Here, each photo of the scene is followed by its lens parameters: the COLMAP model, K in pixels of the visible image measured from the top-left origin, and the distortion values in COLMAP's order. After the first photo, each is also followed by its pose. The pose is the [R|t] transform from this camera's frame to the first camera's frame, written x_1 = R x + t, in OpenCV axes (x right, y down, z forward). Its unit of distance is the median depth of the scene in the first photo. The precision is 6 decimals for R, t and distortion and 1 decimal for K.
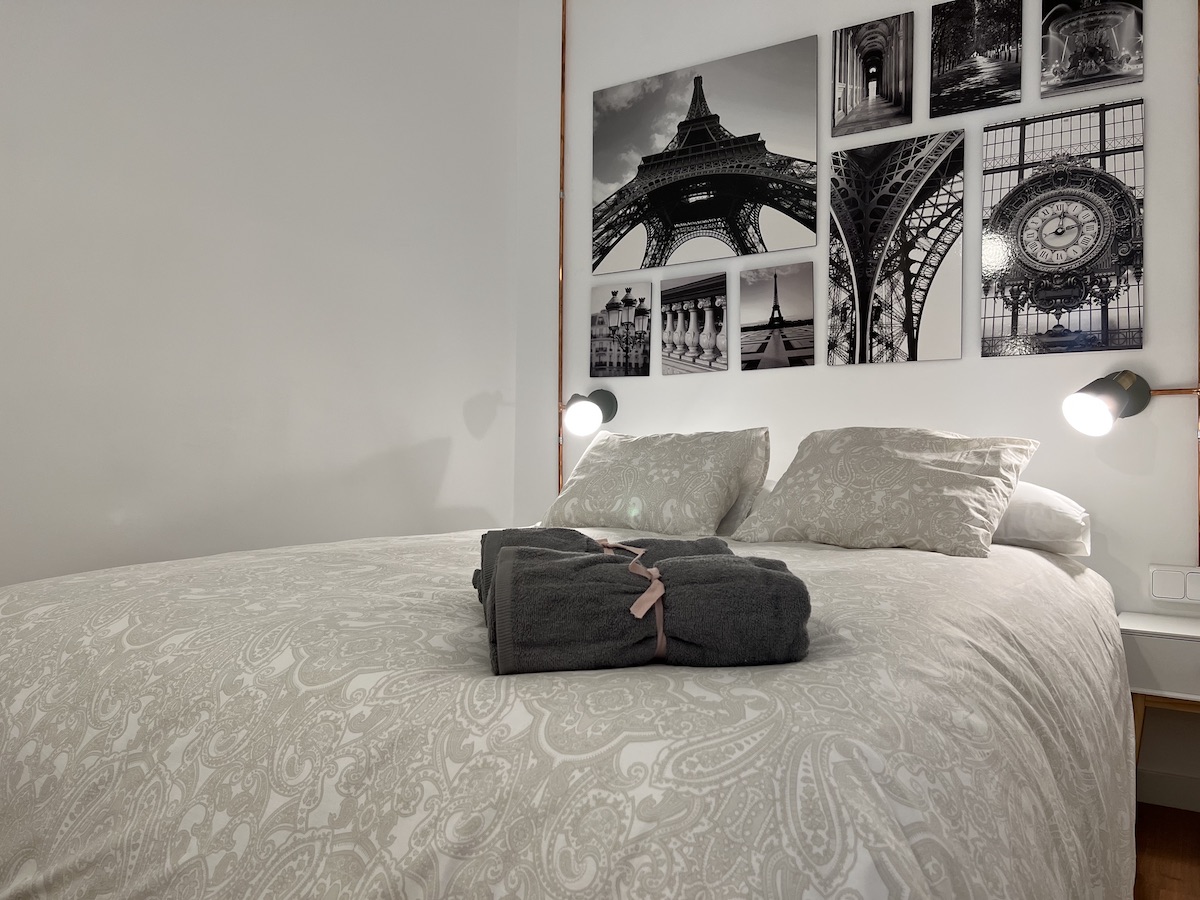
lens RADIAL K [[906.2, 0, 599.0], [0, 906.2, 455.0], [0, 0, 1]] dist [0.031195, -0.043390]
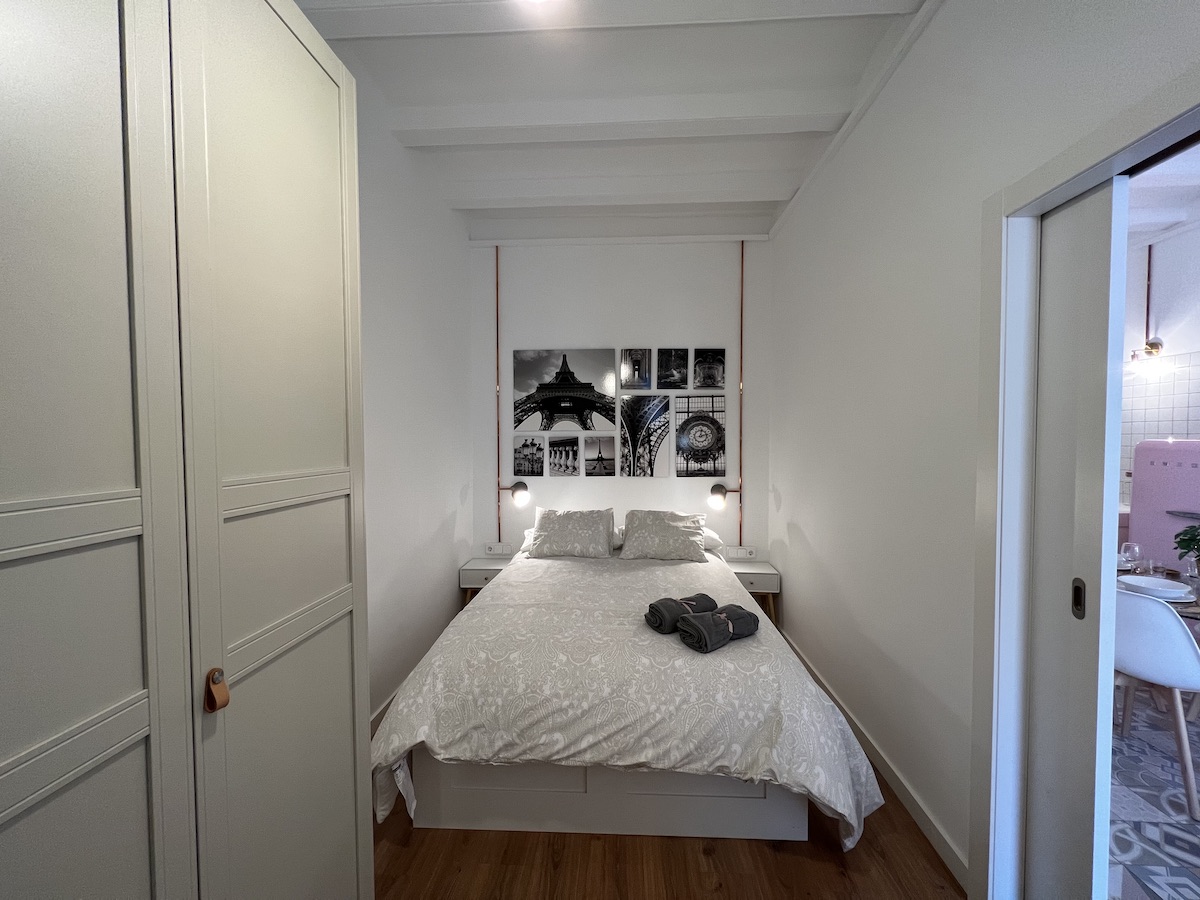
lens RADIAL K [[480.6, 0, 600.8], [0, 480.6, 447.1], [0, 0, 1]] dist [-0.003728, 0.001024]
pose [[0.877037, -0.021029, 0.479962, -0.470421], [0.007194, 0.999504, 0.030646, -0.229450], [-0.480368, -0.023425, 0.876754, -0.193456]]
